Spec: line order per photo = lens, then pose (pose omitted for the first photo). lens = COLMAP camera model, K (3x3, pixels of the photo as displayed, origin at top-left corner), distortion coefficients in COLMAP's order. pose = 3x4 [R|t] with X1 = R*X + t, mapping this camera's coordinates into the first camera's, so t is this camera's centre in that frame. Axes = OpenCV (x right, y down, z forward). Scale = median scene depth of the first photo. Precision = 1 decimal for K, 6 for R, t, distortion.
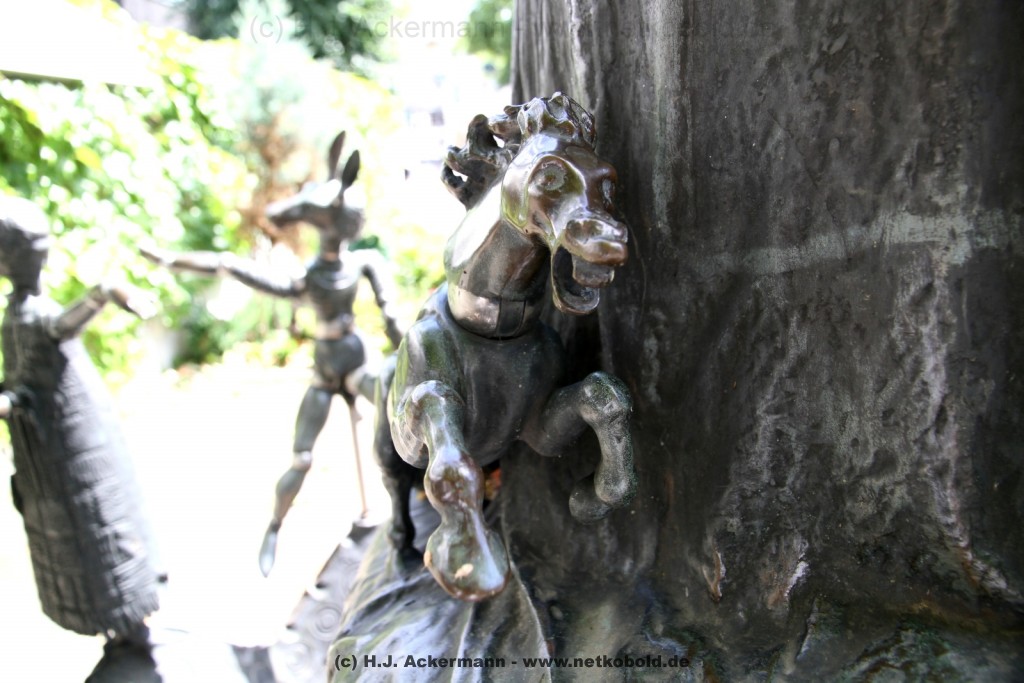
lens RADIAL K [[707.6, 0, 505.3], [0, 707.6, 357.3], [0, 0, 1]] dist [-0.106622, 0.065309]
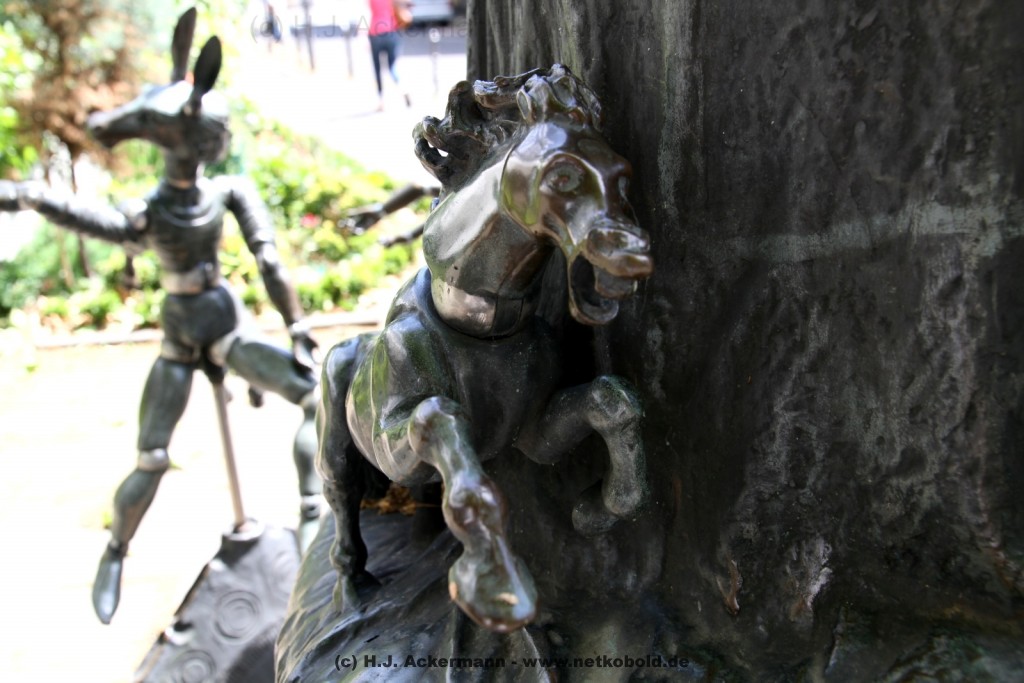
lens RADIAL K [[950.0, 0, 515.9], [0, 950.0, 350.7], [0, 0, 1]] dist [0.011918, 0.000000]
pose [[0.992043, -0.035951, 0.120661, -0.135946], [0.028904, 0.997800, 0.059660, -0.089278], [-0.122540, -0.055697, 0.990899, -0.213008]]
